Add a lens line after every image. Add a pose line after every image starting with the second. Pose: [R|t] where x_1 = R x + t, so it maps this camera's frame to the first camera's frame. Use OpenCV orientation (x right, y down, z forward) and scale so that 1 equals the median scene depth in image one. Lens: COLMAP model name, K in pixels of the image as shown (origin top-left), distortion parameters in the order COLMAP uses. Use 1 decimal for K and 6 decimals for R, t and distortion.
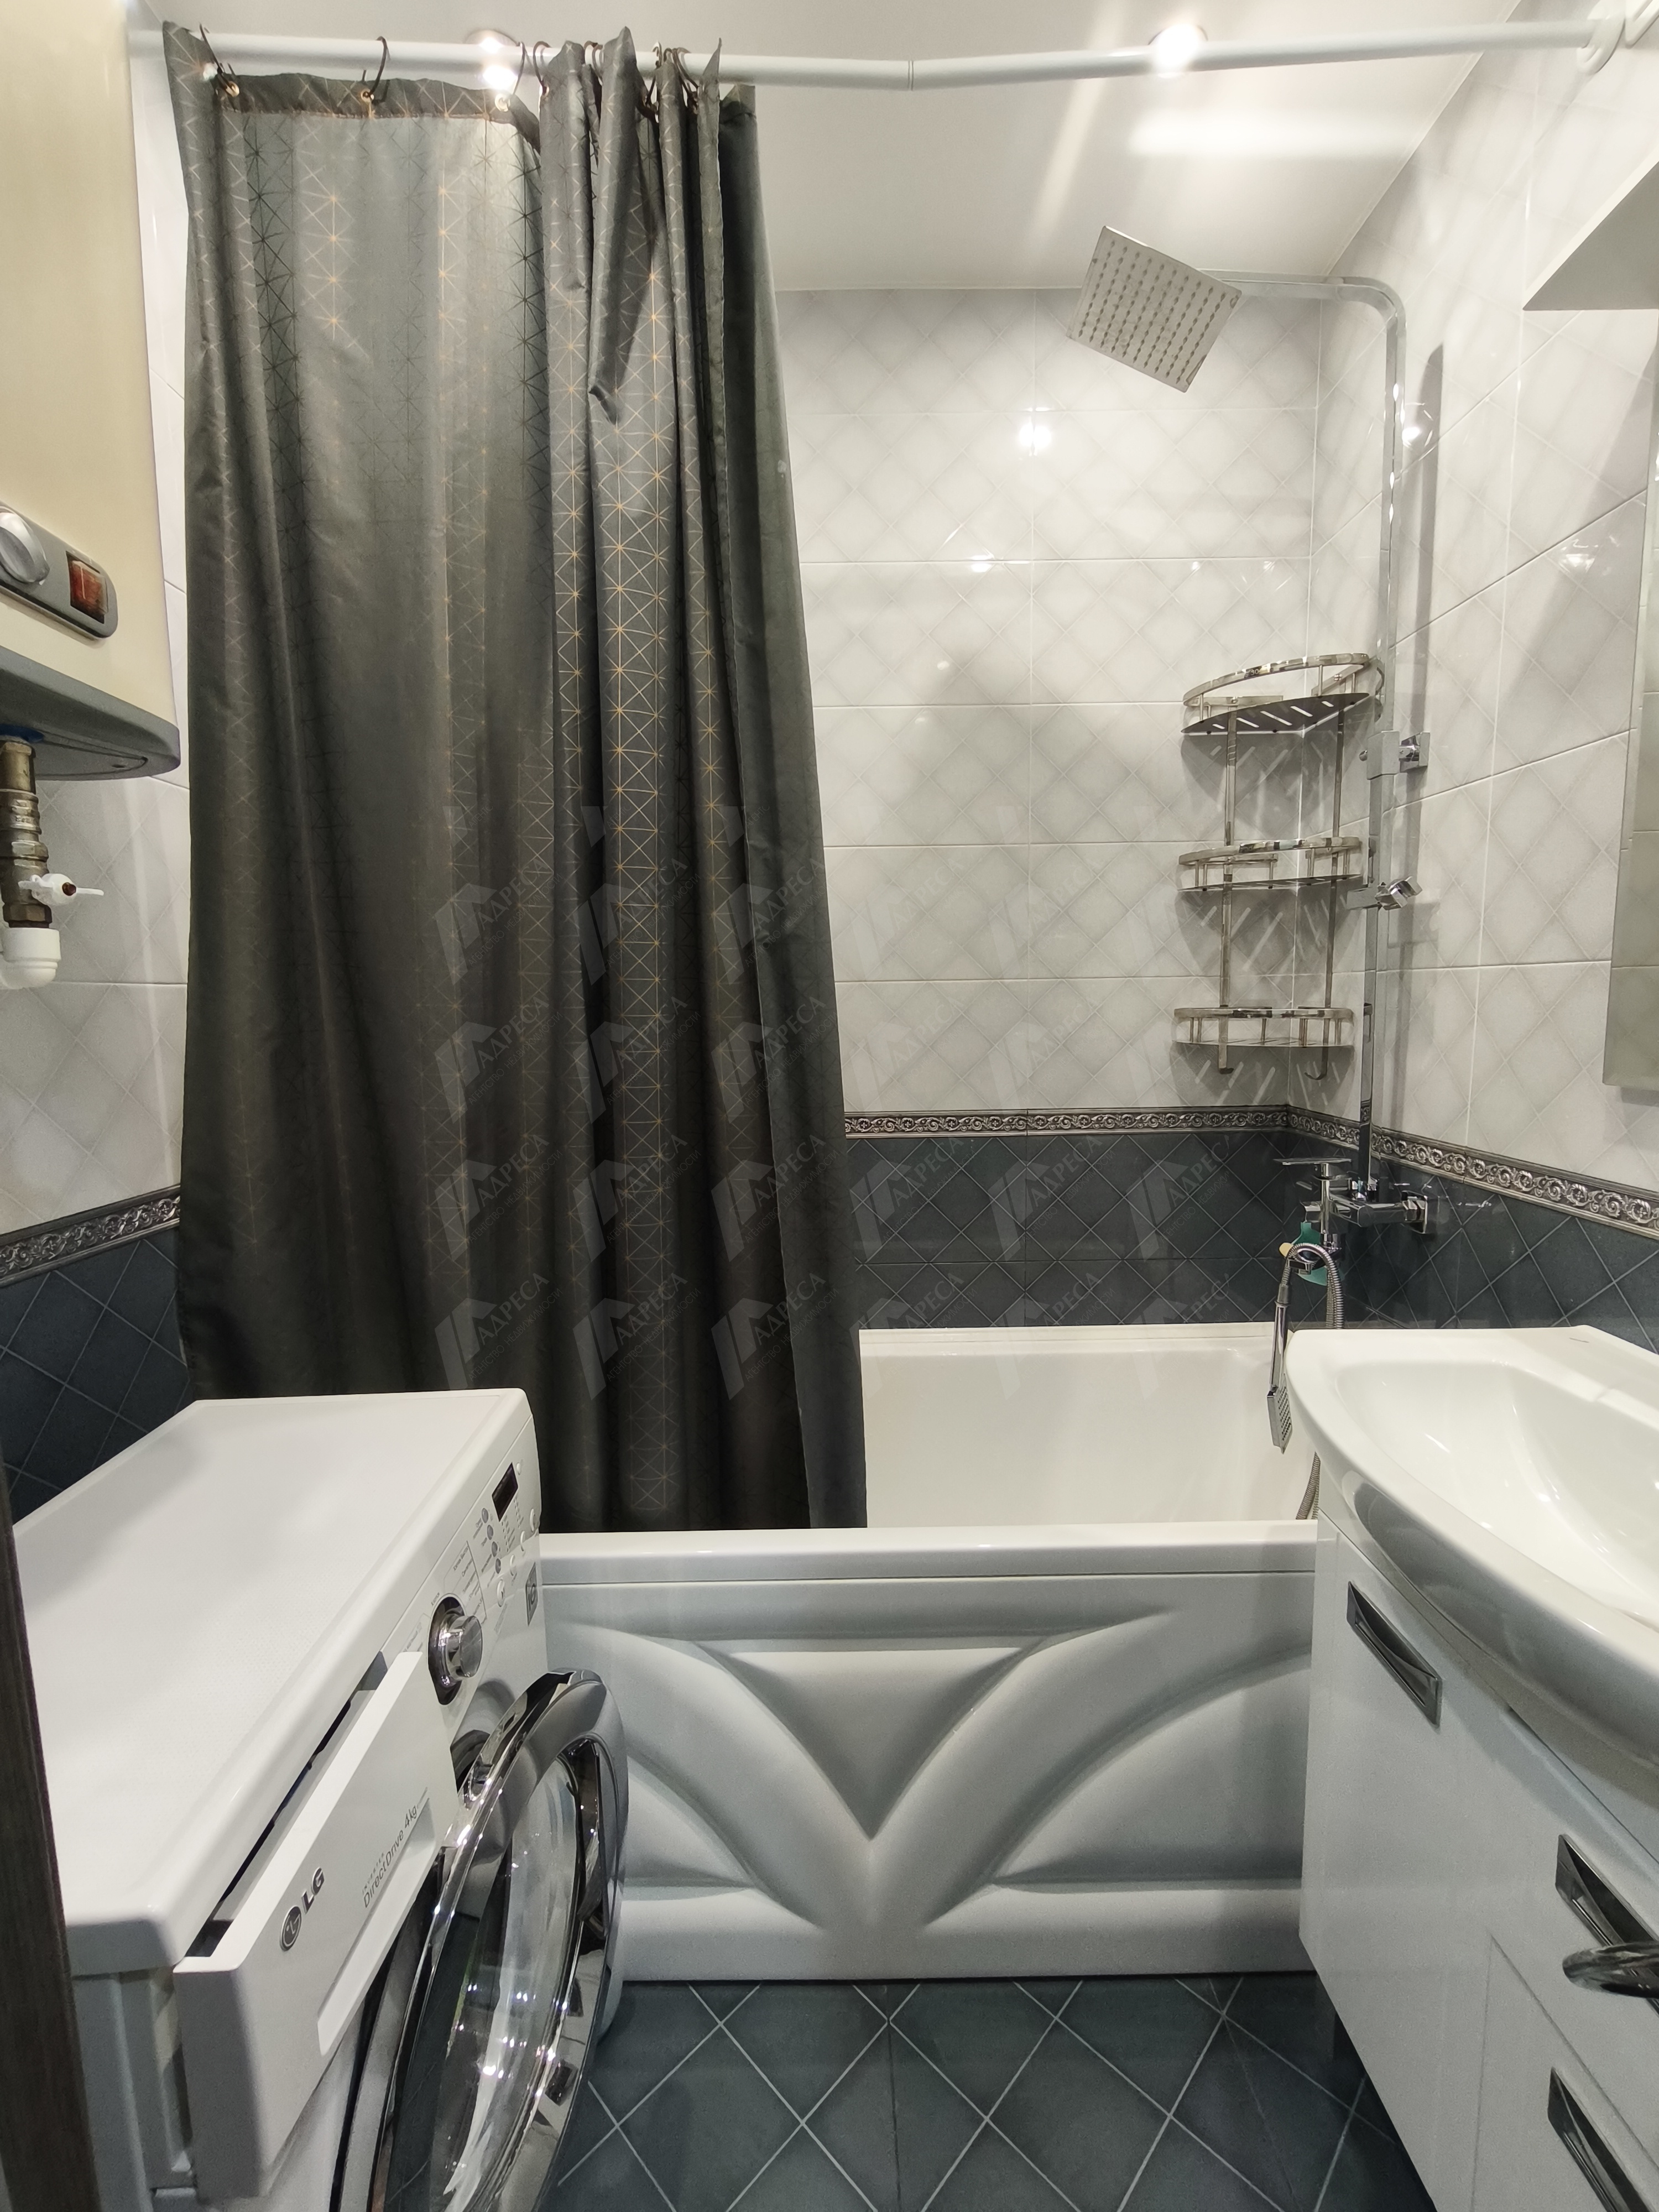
lens RADIAL K [[918.4, 0, 833.9], [0, 918.4, 1100.6], [0, 0, 1]] dist [-0.003938, -0.001896]
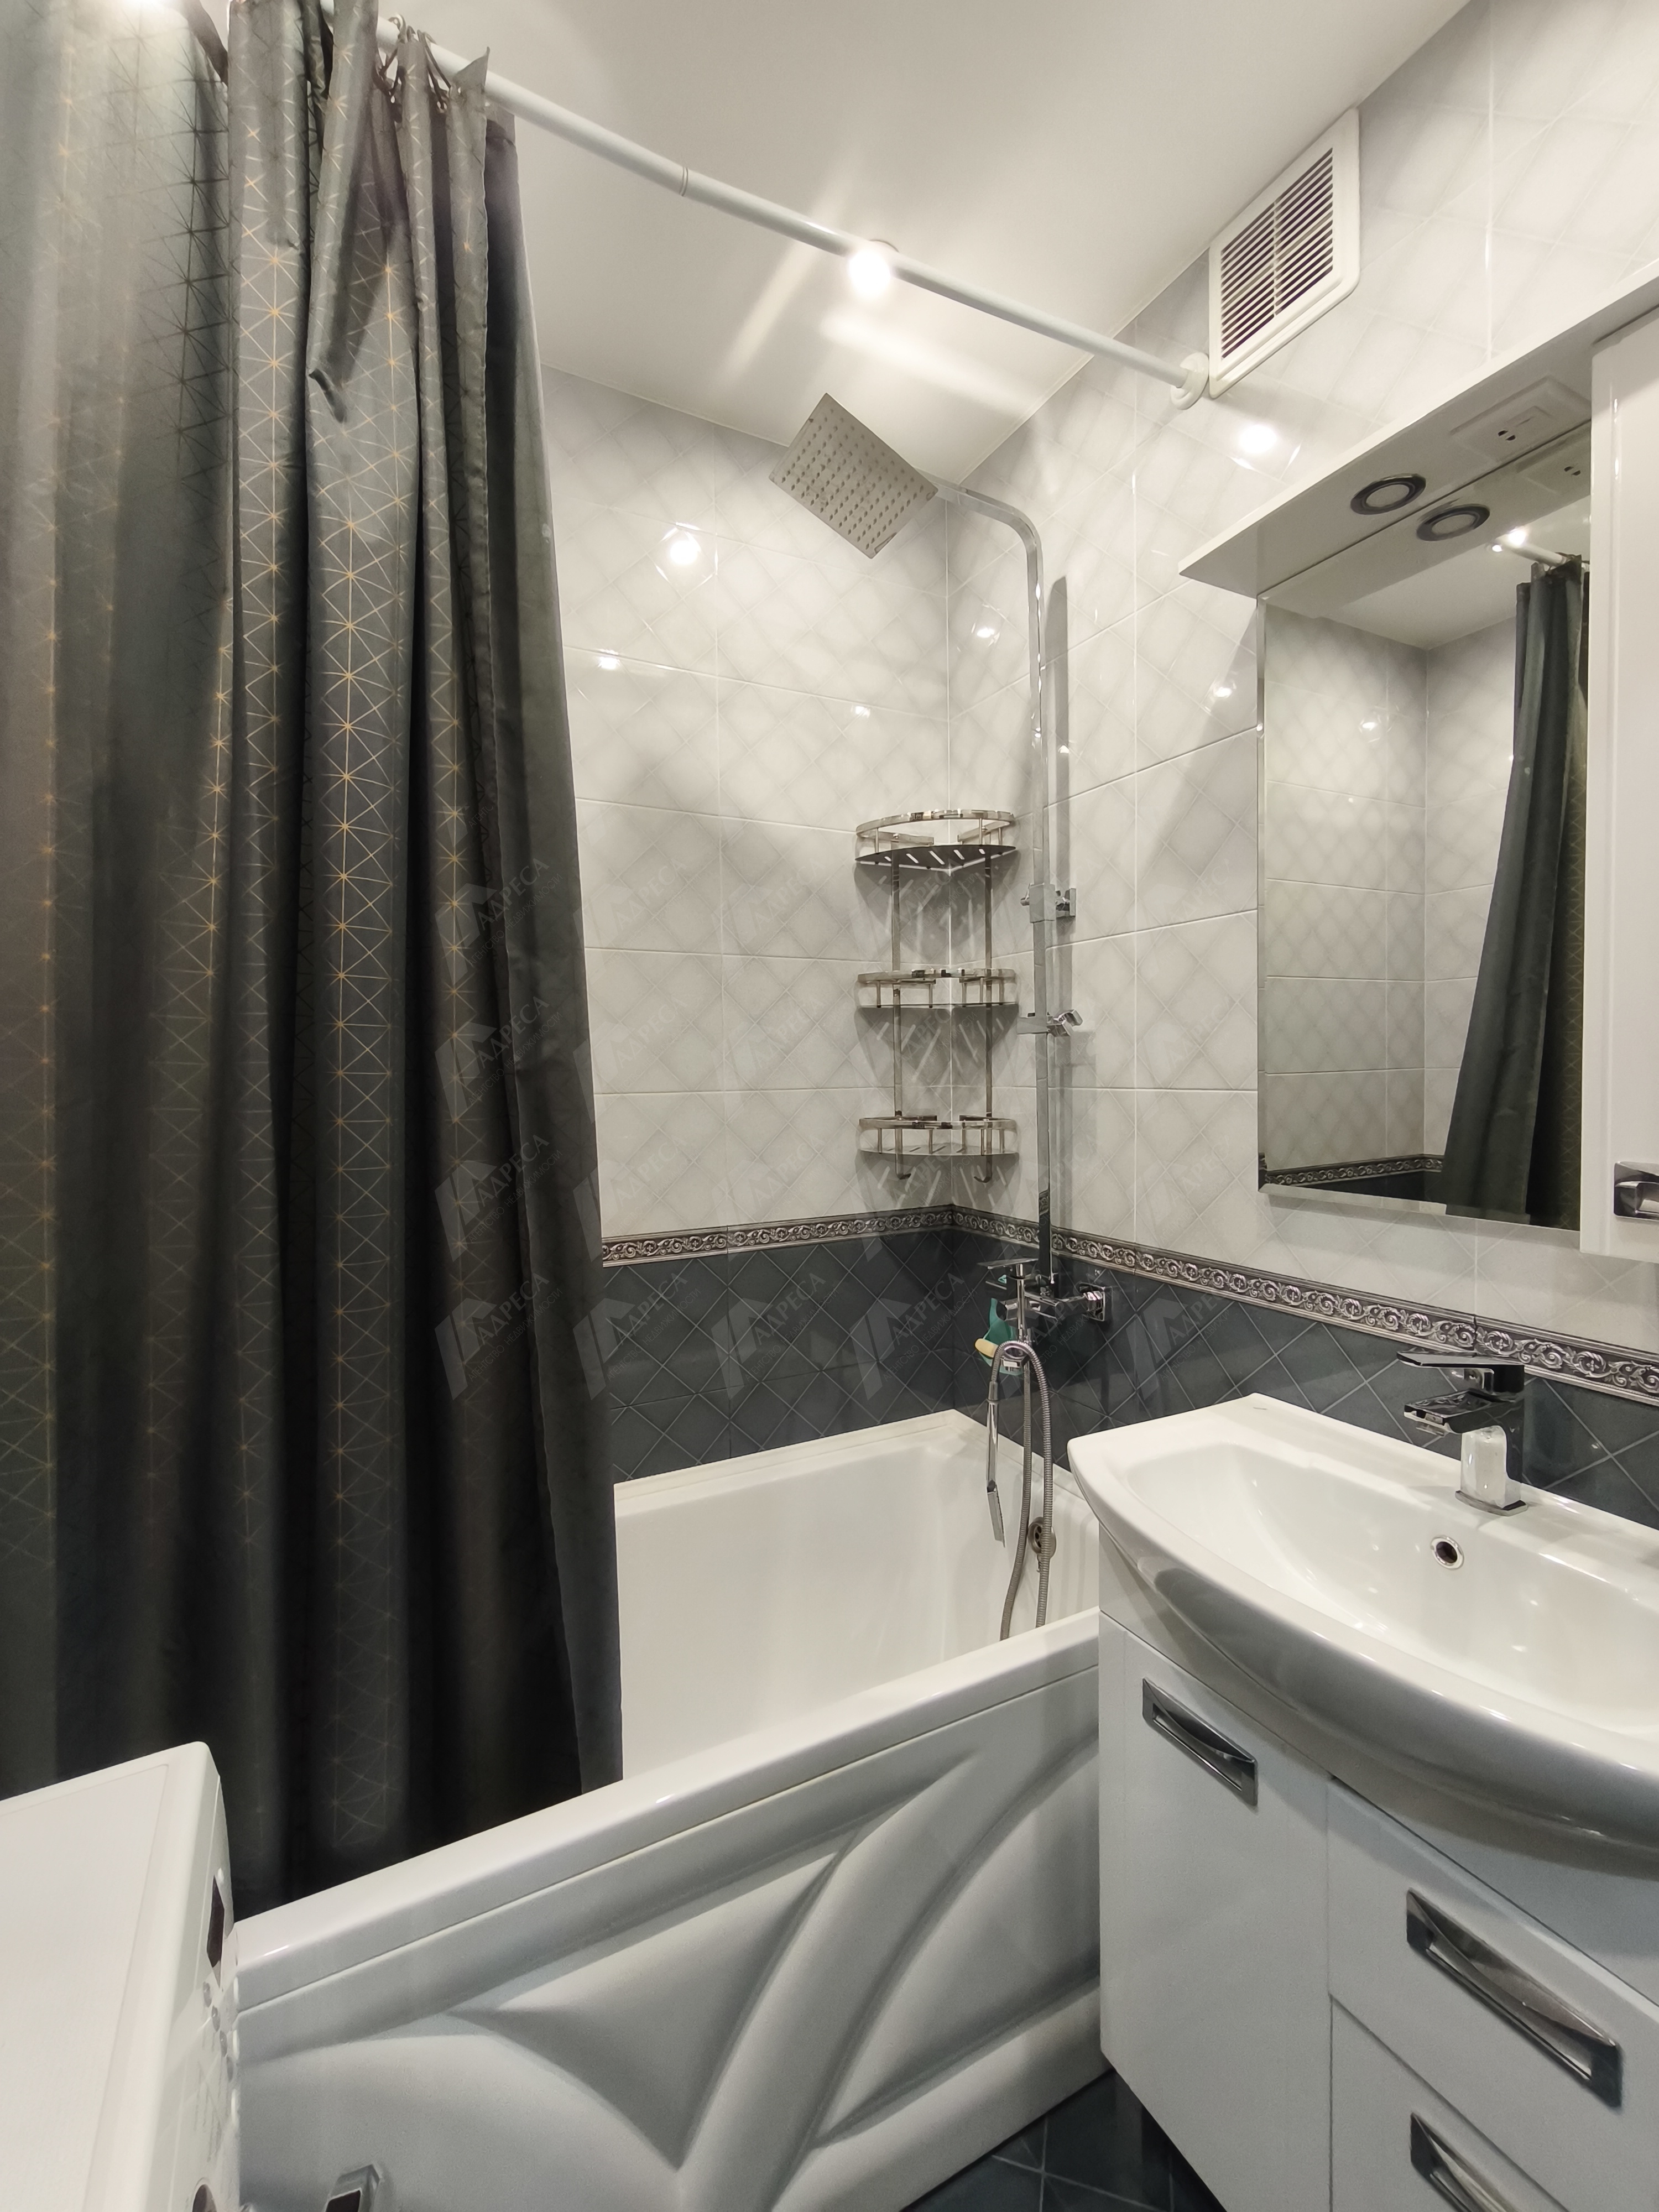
lens RADIAL K [[918.4, 0, 833.9], [0, 918.4, 1100.6], [0, 0, 1]] dist [-0.003938, -0.001896]
pose [[0.889974, -0.010626, 0.455887, -0.166388], [0.050788, 0.995818, -0.075937, -0.056831], [-0.453174, 0.090735, 0.886792, 0.119009]]
